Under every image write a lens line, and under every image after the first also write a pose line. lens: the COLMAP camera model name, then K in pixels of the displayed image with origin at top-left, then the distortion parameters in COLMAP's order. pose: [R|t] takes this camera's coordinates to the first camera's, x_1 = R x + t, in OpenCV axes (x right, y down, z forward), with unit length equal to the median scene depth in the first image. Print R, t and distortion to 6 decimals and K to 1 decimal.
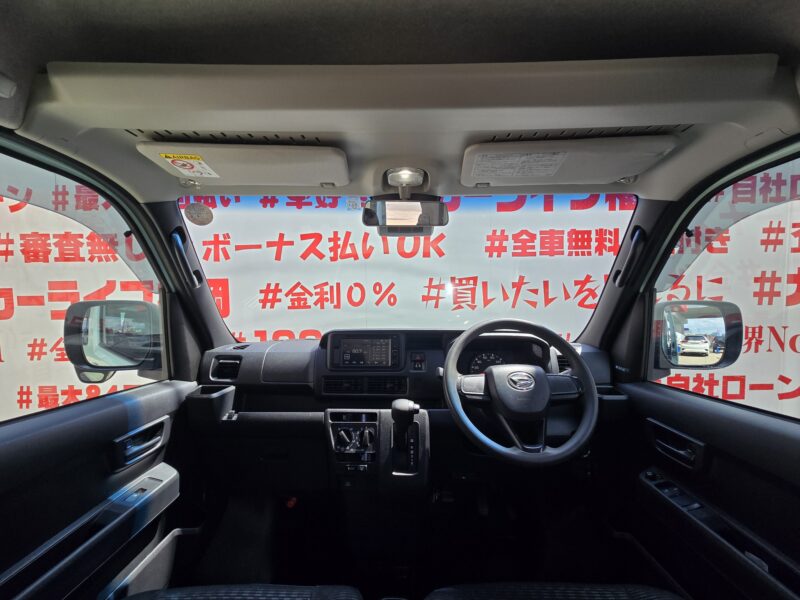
lens RADIAL K [[323.3, 0, 398.1], [0, 323.3, 298.7], [0, 0, 1]] dist [-0.009918, 0.000049]
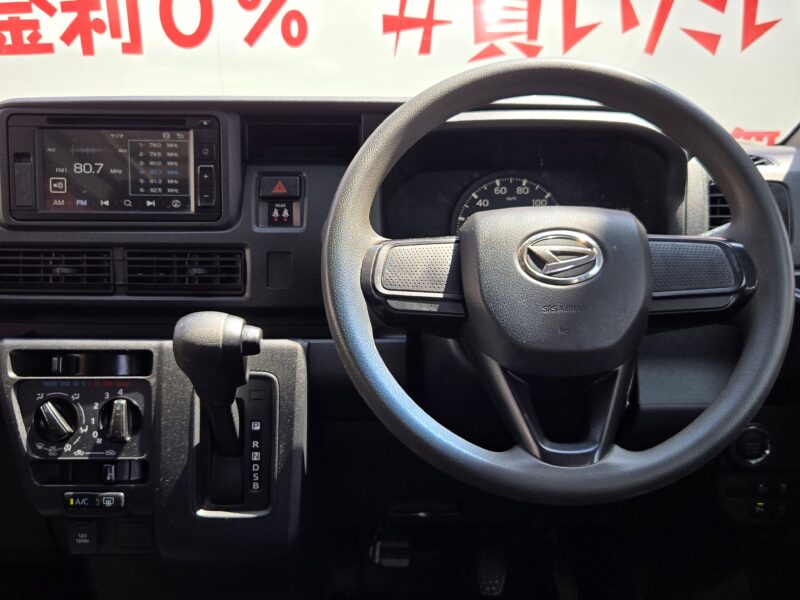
lens RADIAL K [[847.2, 0, 400.0], [0, 847.2, 300.0], [0, 0, 1]] dist [0.026997, -0.003671]
pose [[0.999718, -0.003023, 0.023536, 0.161556], [-0.003917, 0.957223, 0.289325, 0.042283], [-0.023403, -0.289336, 0.956942, 0.149898]]
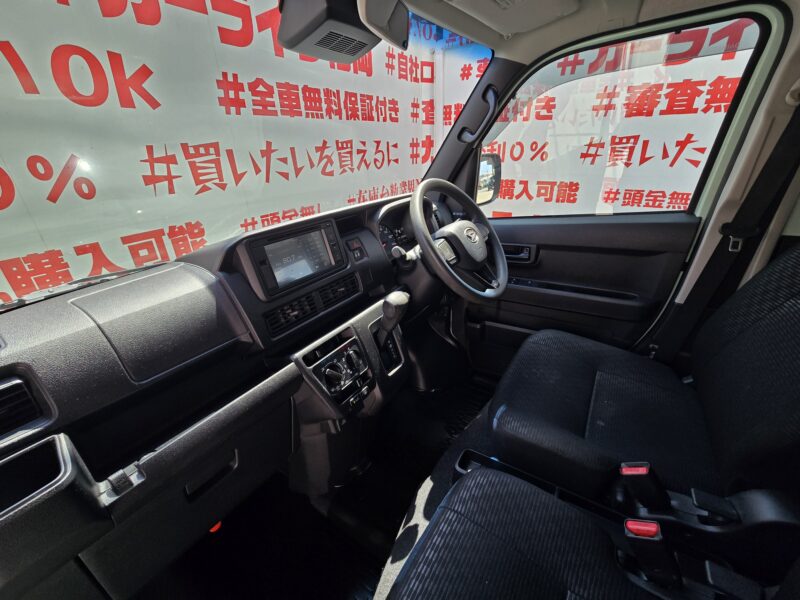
lens RADIAL K [[323.3, 0, 398.1], [0, 323.3, 298.7], [0, 0, 1]] dist [-0.009918, 0.000049]
pose [[0.531514, -0.367848, 0.763007, -0.528053], [0.071579, 0.917066, 0.392258, 0.001199], [-0.844020, -0.153876, 0.513764, 0.486445]]
